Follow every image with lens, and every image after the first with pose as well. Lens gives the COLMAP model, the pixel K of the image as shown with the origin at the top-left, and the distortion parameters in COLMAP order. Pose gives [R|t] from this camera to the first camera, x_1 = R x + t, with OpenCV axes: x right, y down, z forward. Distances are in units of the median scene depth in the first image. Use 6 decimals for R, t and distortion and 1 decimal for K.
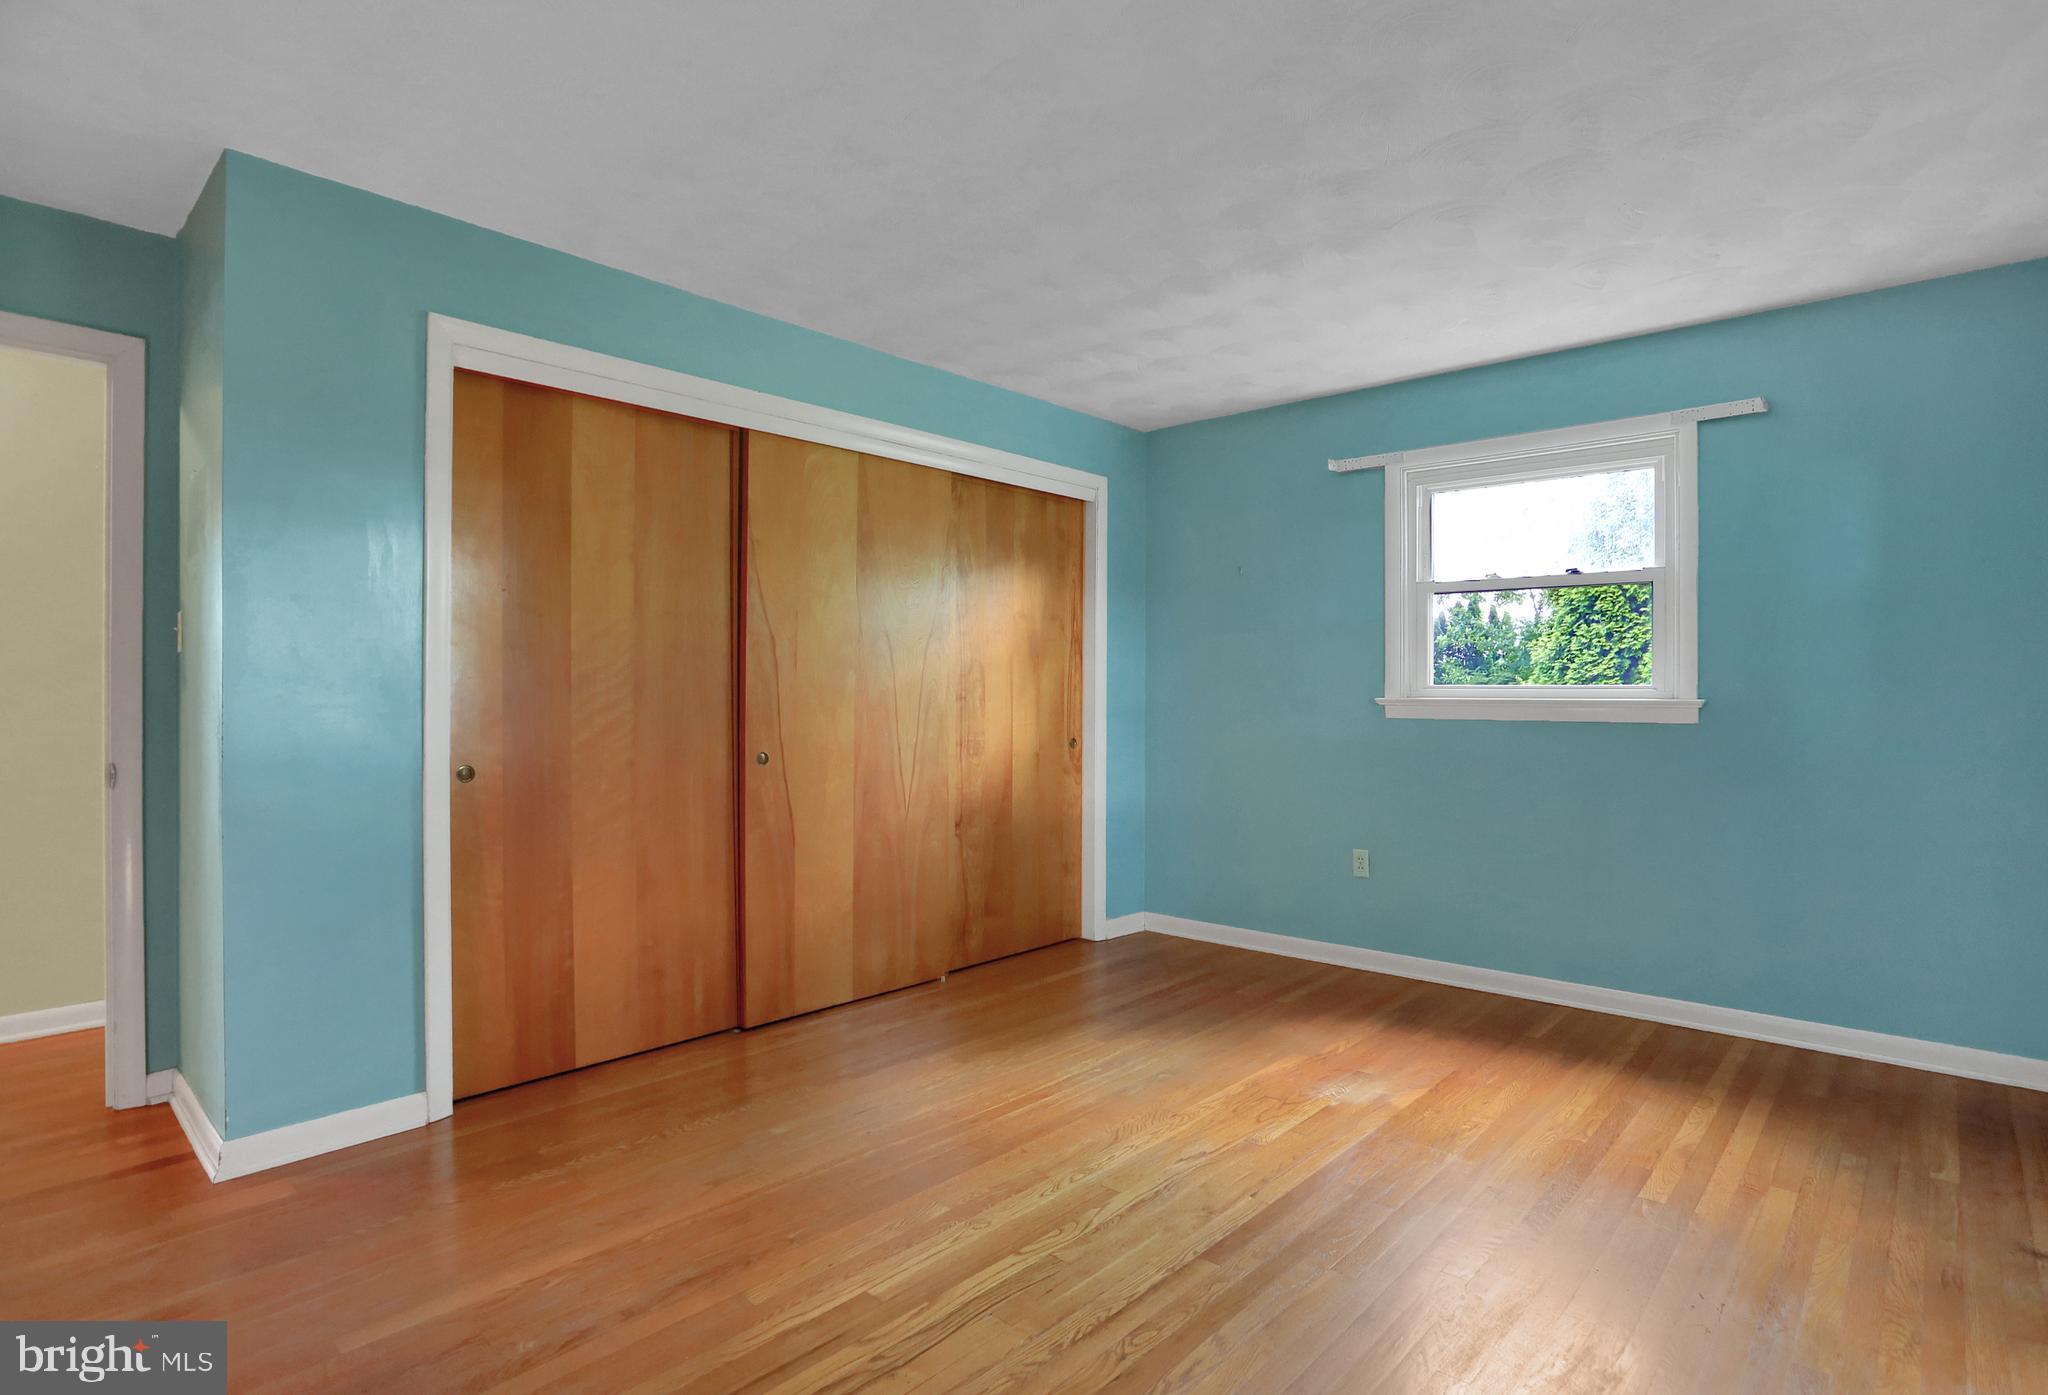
lens RADIAL K [[998.1, 0, 1024.0], [0, 998.1, 697.5], [0, 0, 1]] dist [-0.037245, 0.000425]
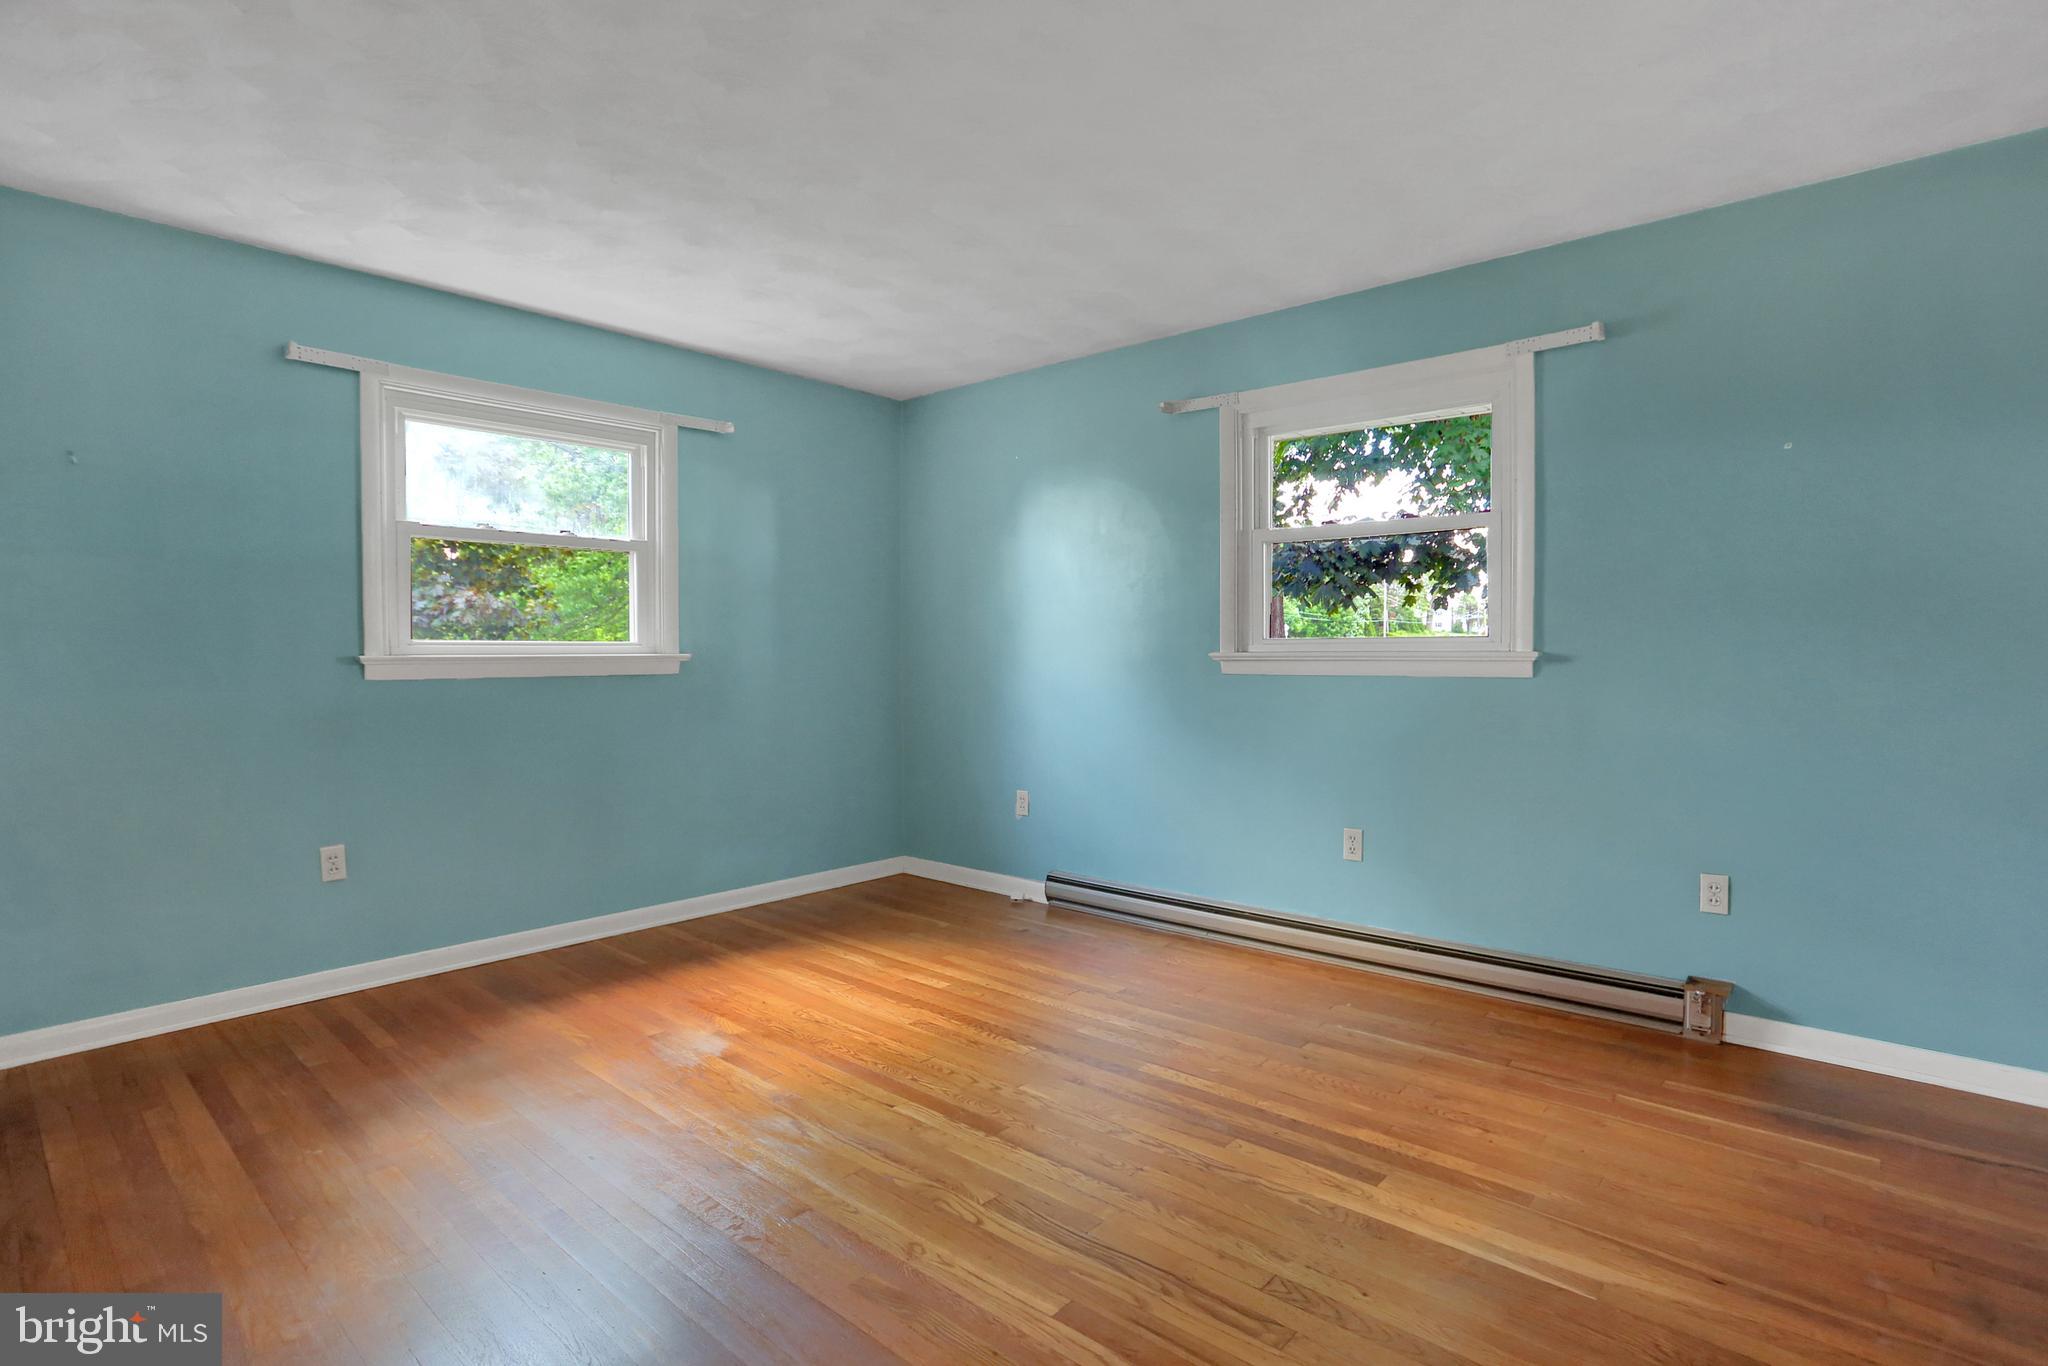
lens RADIAL K [[1026.2, 0, 1024.0], [0, 1026.2, 683.0], [0, 0, 1]] dist [-0.057363, 0.000079]
pose [[-0.012059, -0.030085, 0.999475, -0.648861], [0.008311, 0.999510, 0.030187, 0.004128], [-0.999893, 0.008671, -0.011803, 0.639807]]
